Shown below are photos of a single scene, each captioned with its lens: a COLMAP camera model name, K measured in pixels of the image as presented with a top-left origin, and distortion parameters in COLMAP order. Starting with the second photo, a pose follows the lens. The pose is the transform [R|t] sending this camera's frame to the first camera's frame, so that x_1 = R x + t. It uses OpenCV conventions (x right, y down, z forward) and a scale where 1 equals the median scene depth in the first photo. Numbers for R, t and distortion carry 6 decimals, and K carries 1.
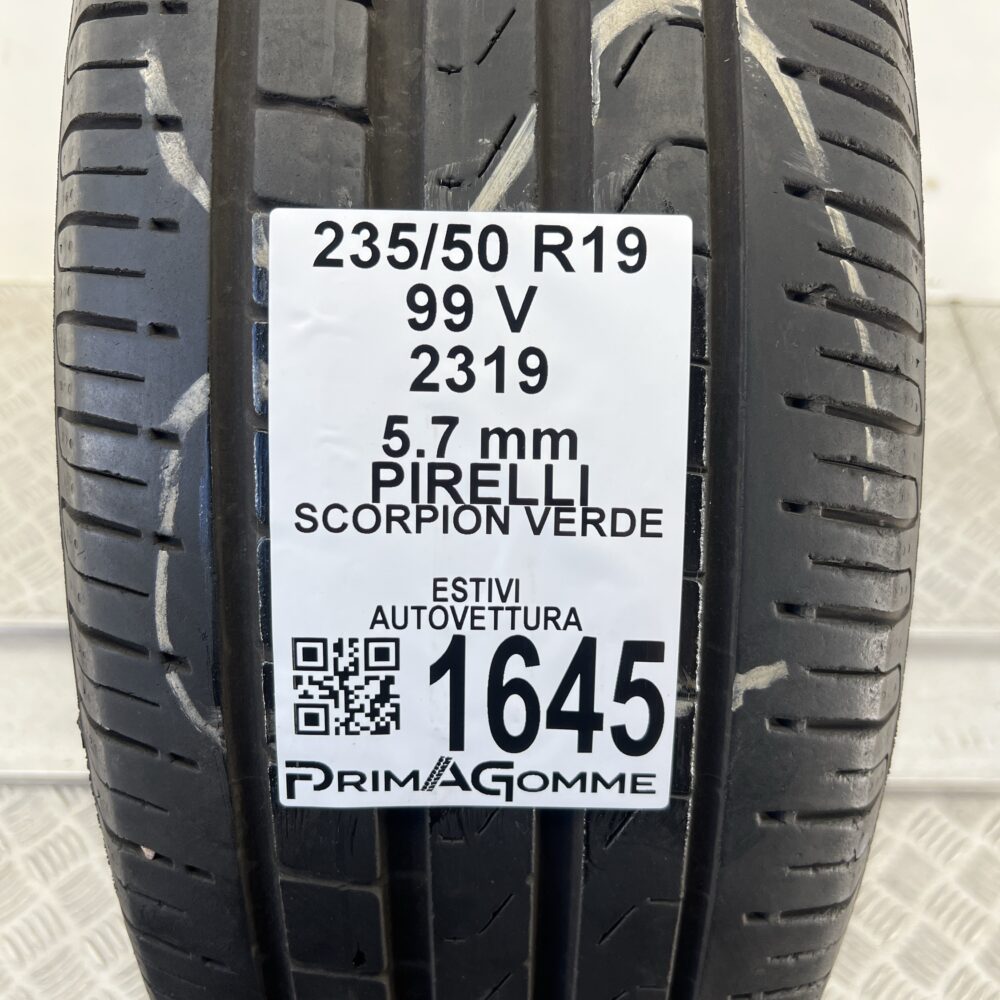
lens RADIAL K [[1035.0, 0, 501.3], [0, 1035.0, 497.1], [0, 0, 1]] dist [0.023797, 0.000000]
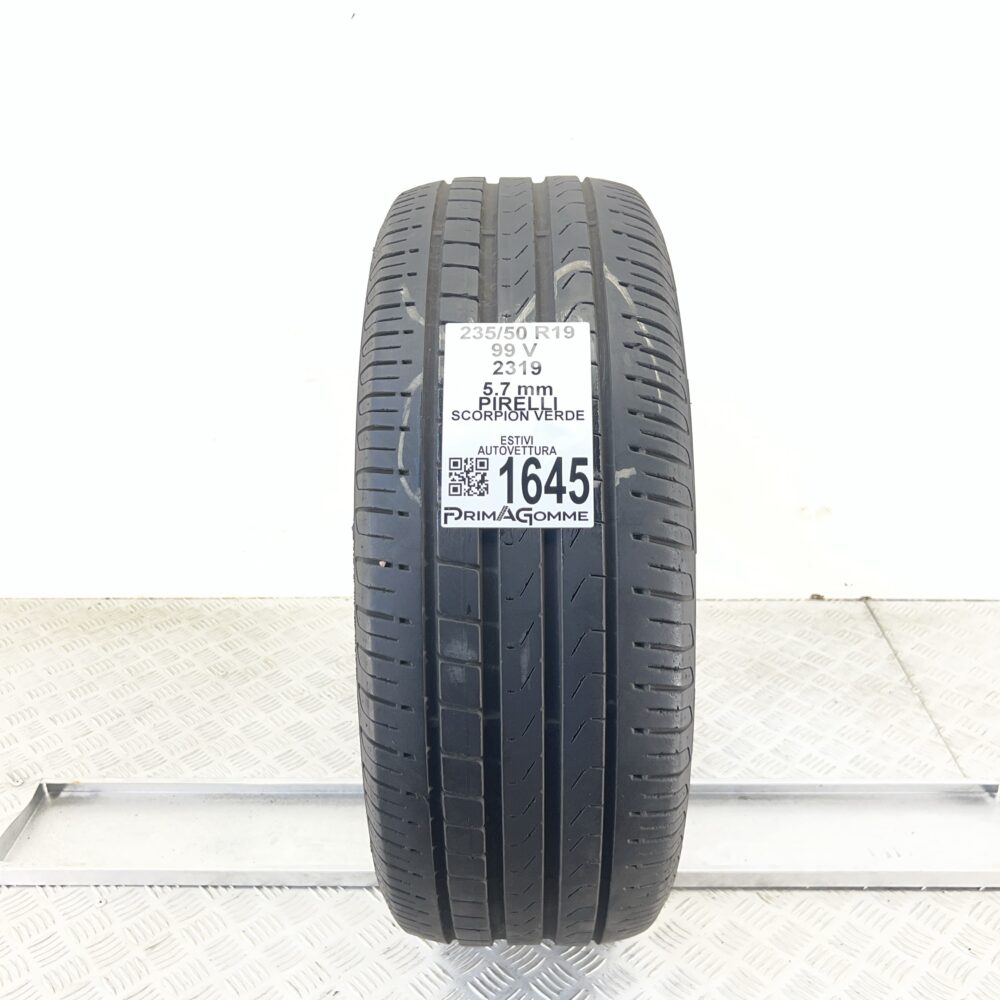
lens RADIAL K [[1035.0, 0, 490.4], [0, 1035.0, 503.7], [0, 0, 1]] dist [0.023797, 0.000000]
pose [[0.999002, -0.019242, -0.040301, 0.012603], [-0.000108, 0.901376, -0.433037, 1.414826], [0.044658, 0.432609, 0.900475, -1.379814]]
